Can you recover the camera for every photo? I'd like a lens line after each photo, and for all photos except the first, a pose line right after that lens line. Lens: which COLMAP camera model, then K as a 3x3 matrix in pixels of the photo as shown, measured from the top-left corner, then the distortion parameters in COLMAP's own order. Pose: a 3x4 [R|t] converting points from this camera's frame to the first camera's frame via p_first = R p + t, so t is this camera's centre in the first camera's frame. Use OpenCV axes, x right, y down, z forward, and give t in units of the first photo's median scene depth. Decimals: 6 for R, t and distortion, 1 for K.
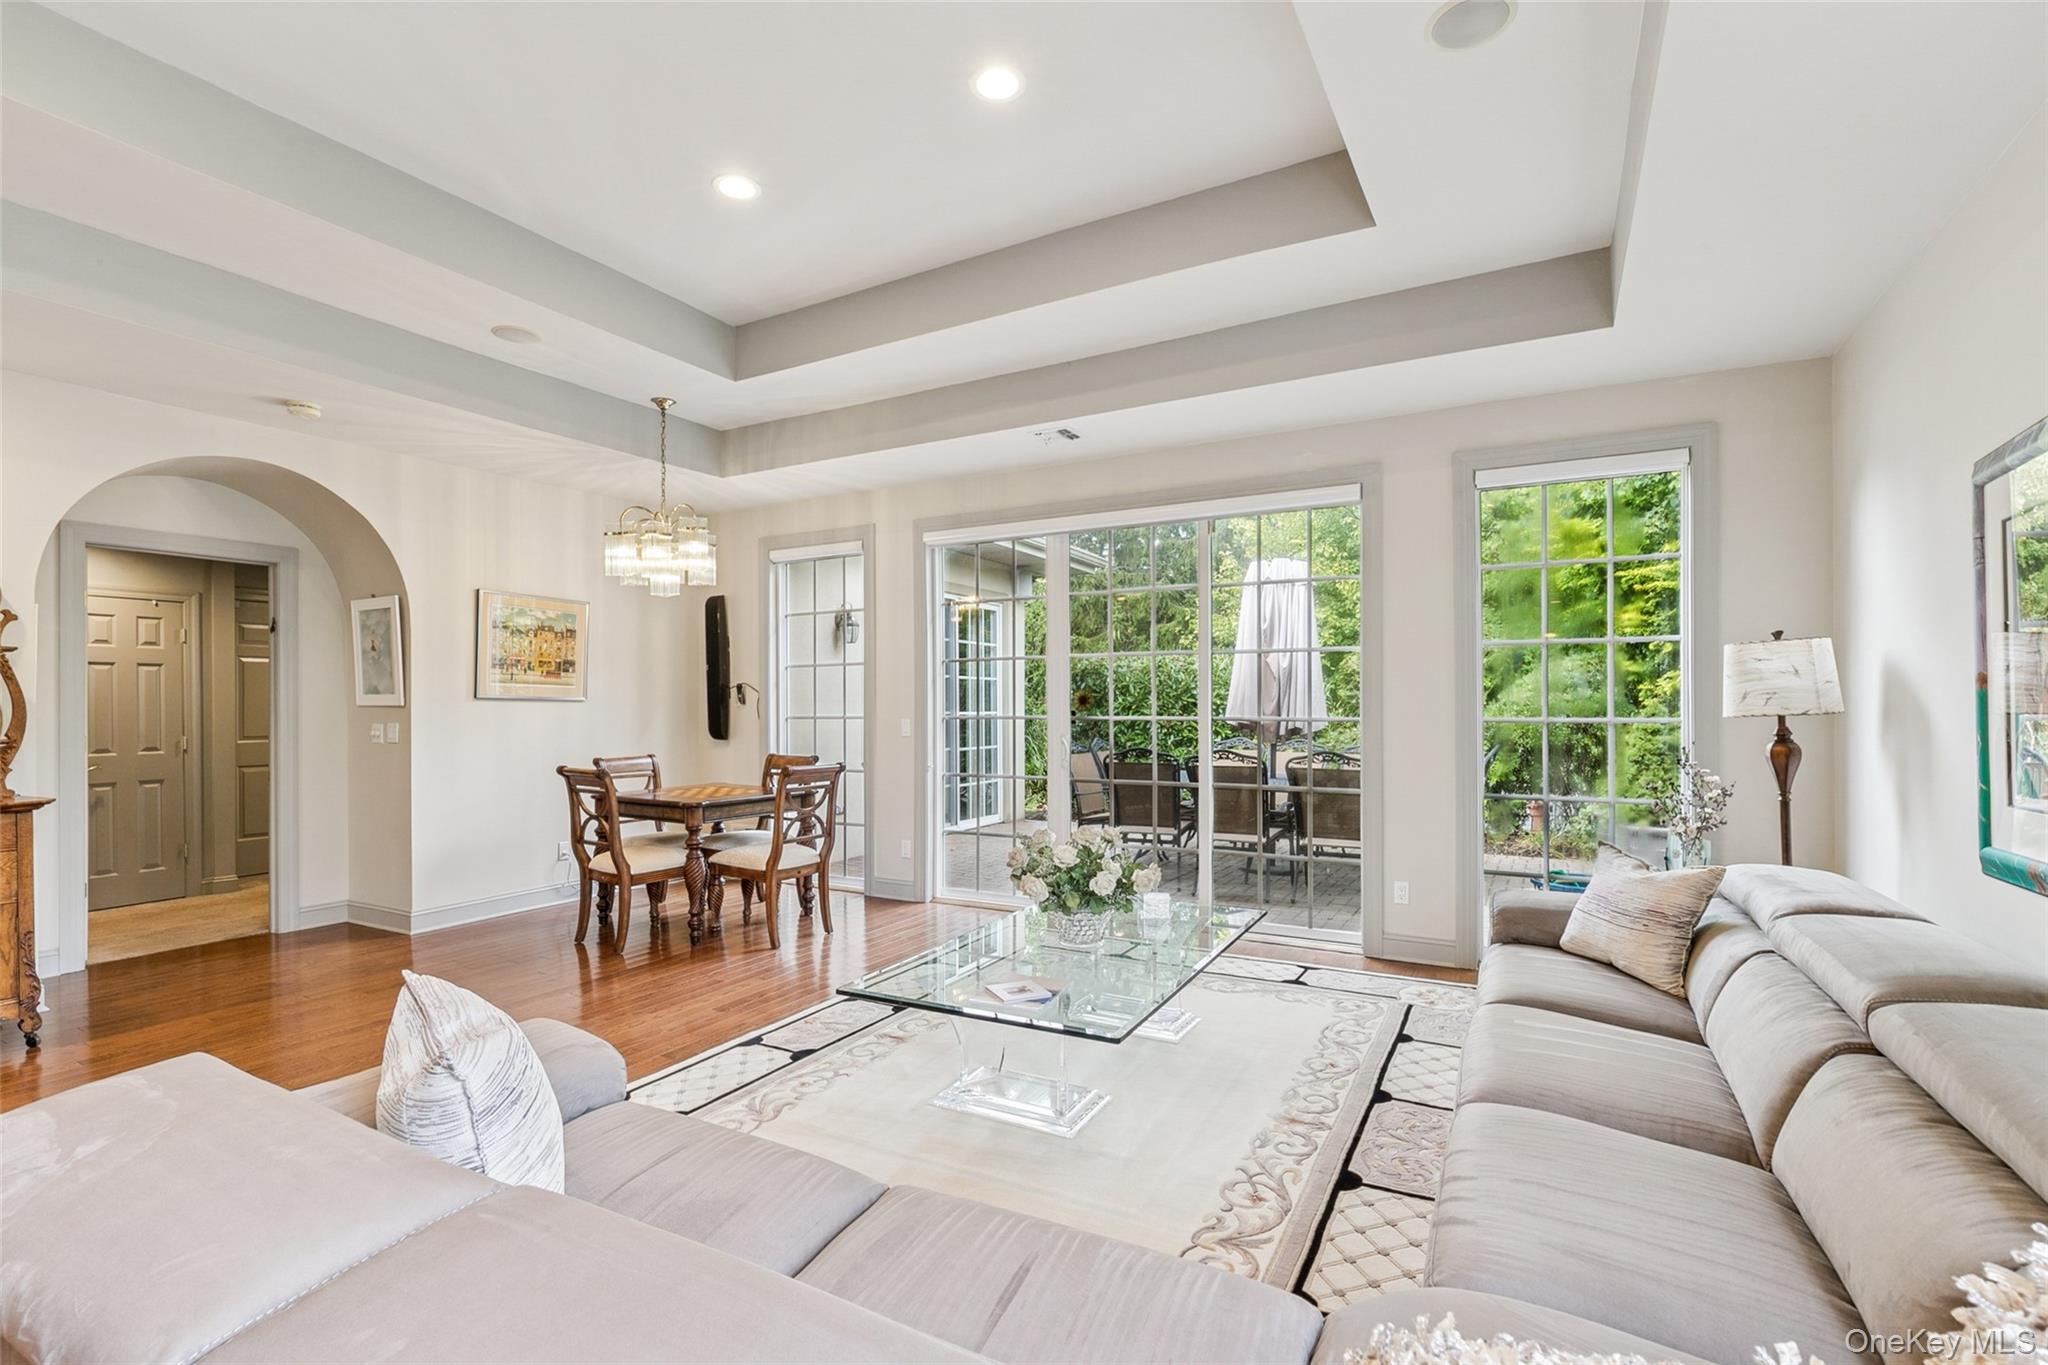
lens RADIAL K [[949.2, 0, 1036.4], [0, 949.2, 703.4], [0, 0, 1]] dist [-0.014388, 0.004668]
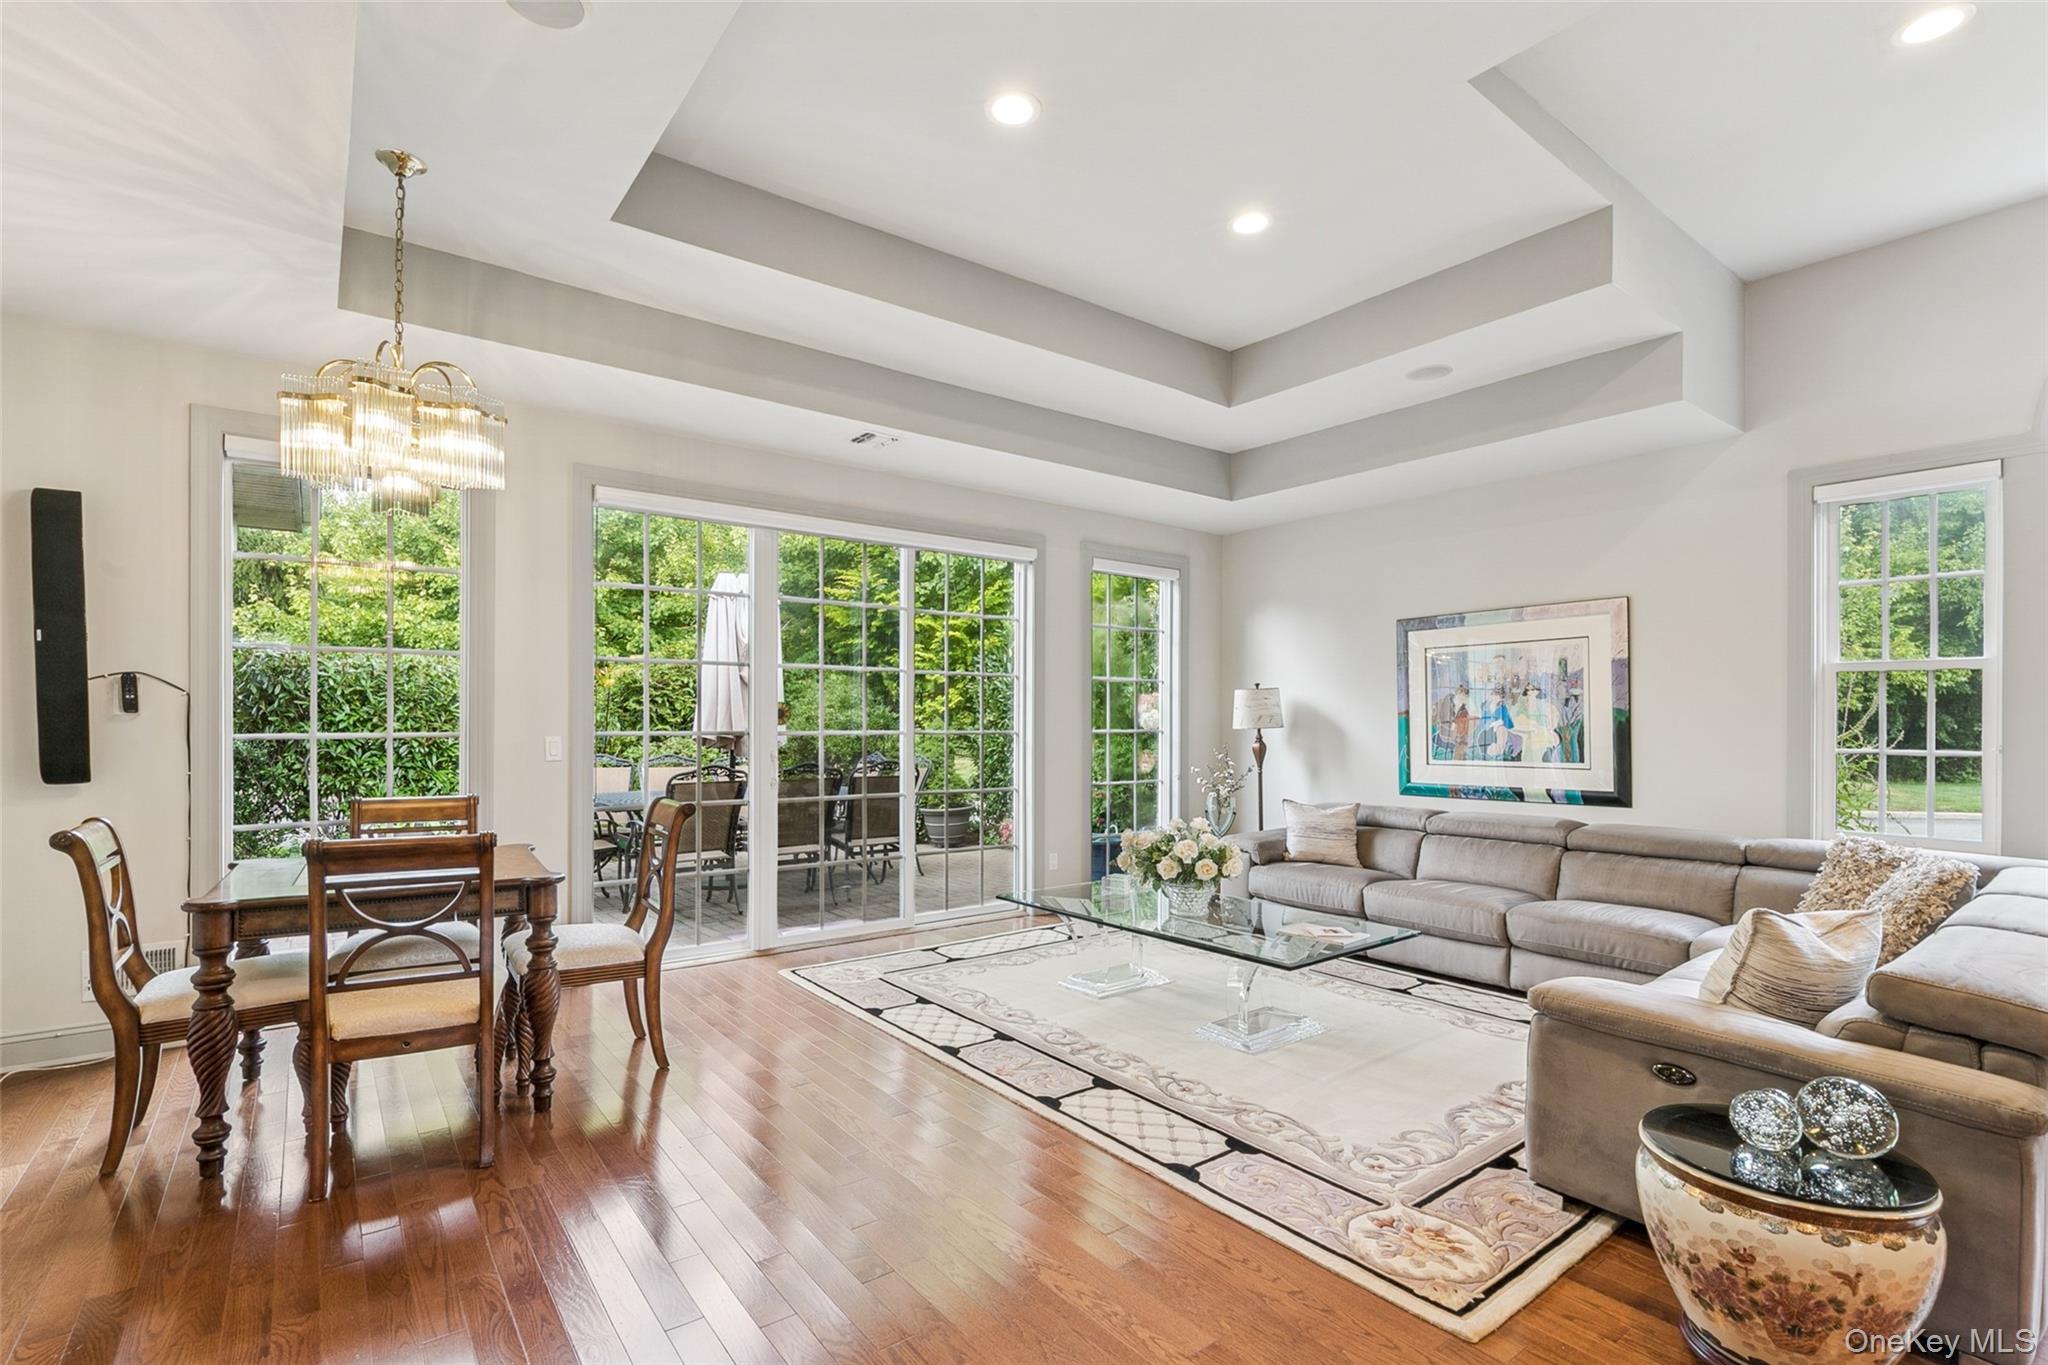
lens RADIAL K [[949.2, 0, 1013.9], [0, 949.2, 710.1], [0, 0, 1]] dist [-0.014388, 0.004668]
pose [[0.402878, 0.014751, 0.915135, -0.750755], [-0.006933, 0.999891, -0.013065, 0.003694], [-0.915227, -0.001081, 0.402936, 0.451356]]
